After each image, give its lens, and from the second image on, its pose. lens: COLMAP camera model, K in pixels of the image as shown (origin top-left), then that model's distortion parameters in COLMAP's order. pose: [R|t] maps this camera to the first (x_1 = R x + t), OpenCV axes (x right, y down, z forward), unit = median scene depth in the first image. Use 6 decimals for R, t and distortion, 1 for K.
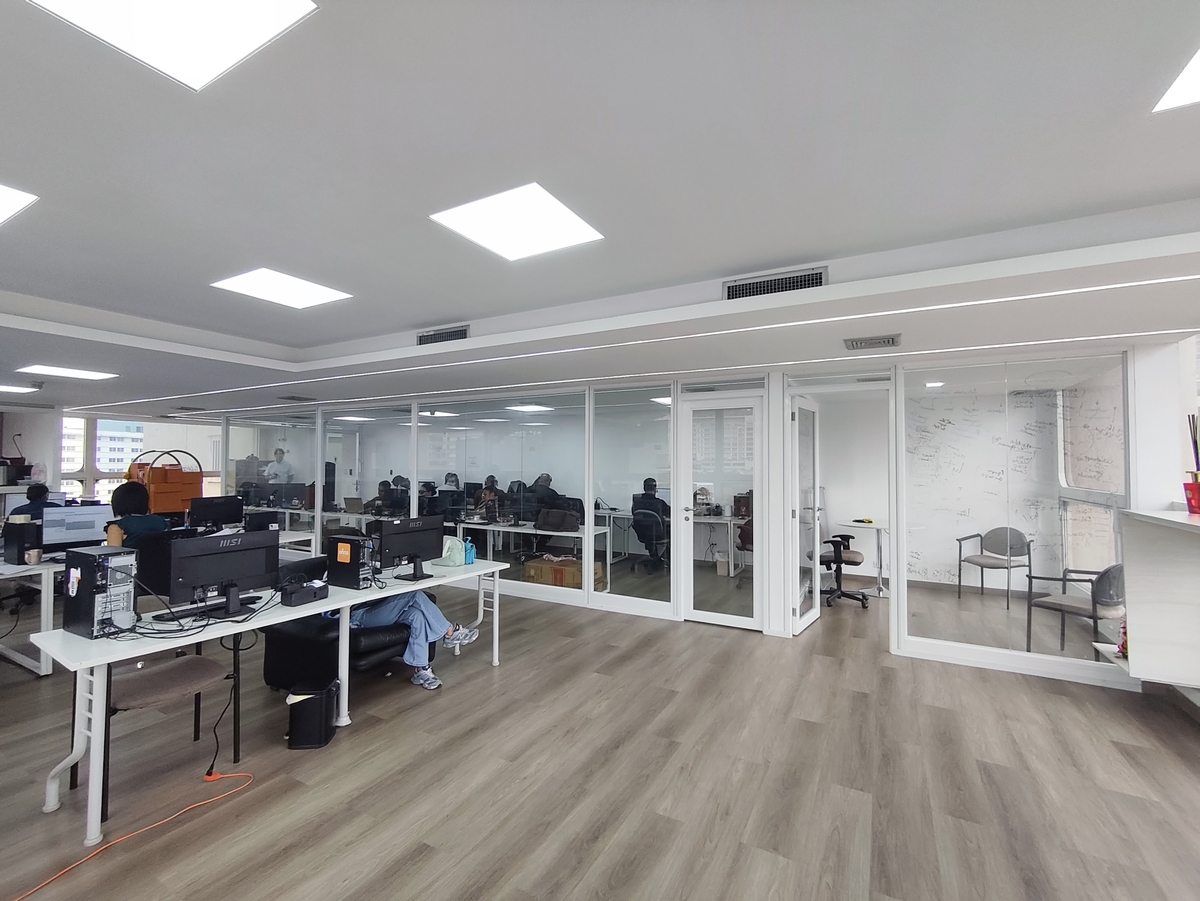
lens RADIAL K [[531.7, 0, 595.4], [0, 531.7, 451.7], [0, 0, 1]] dist [0.000824, 0.000710]
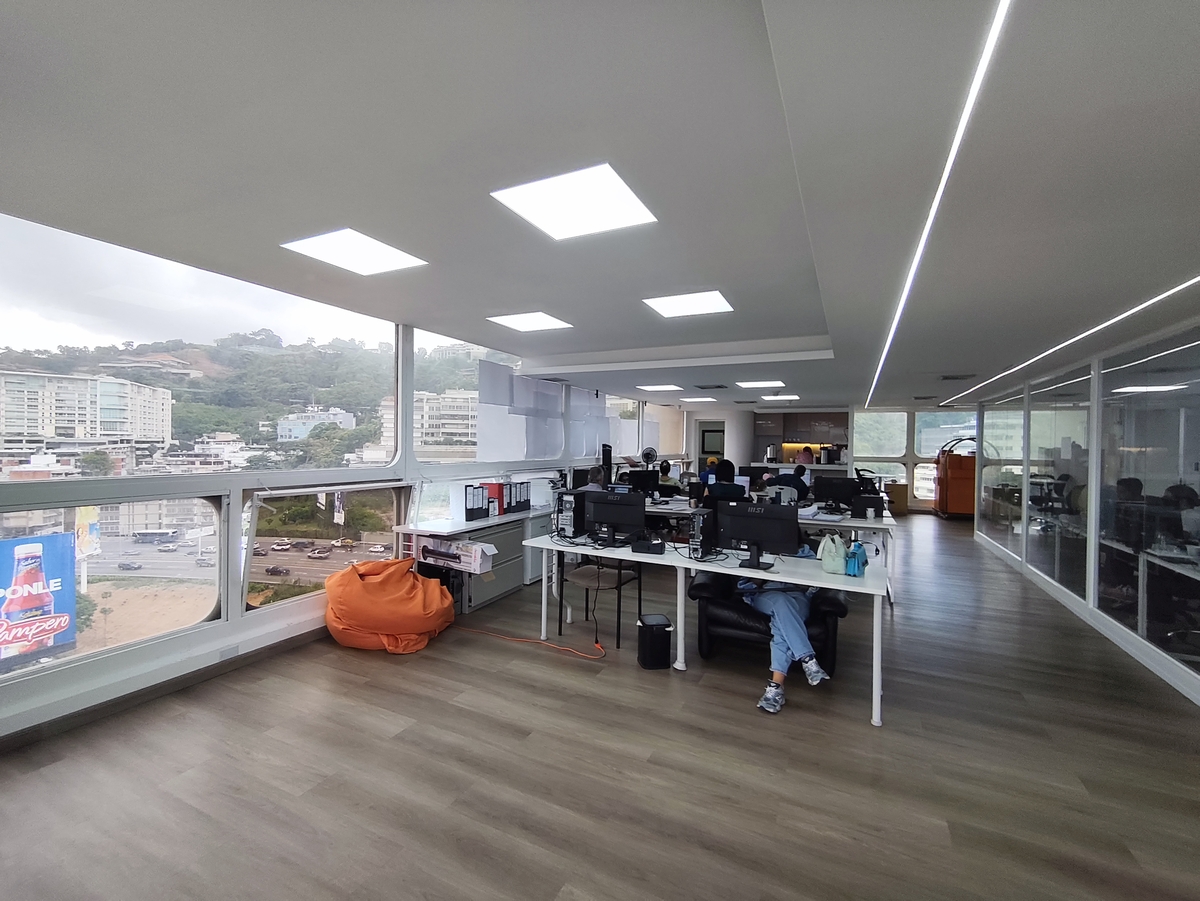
lens RADIAL K [[531.7, 0, 594.5], [0, 531.7, 451.7], [0, 0, 1]] dist [0.000824, 0.000710]
pose [[0.036418, 0.010235, -0.999284, 0.719581], [0.008484, 0.999908, 0.010551, 0.024939], [0.999301, -0.008863, 0.036328, 0.818515]]
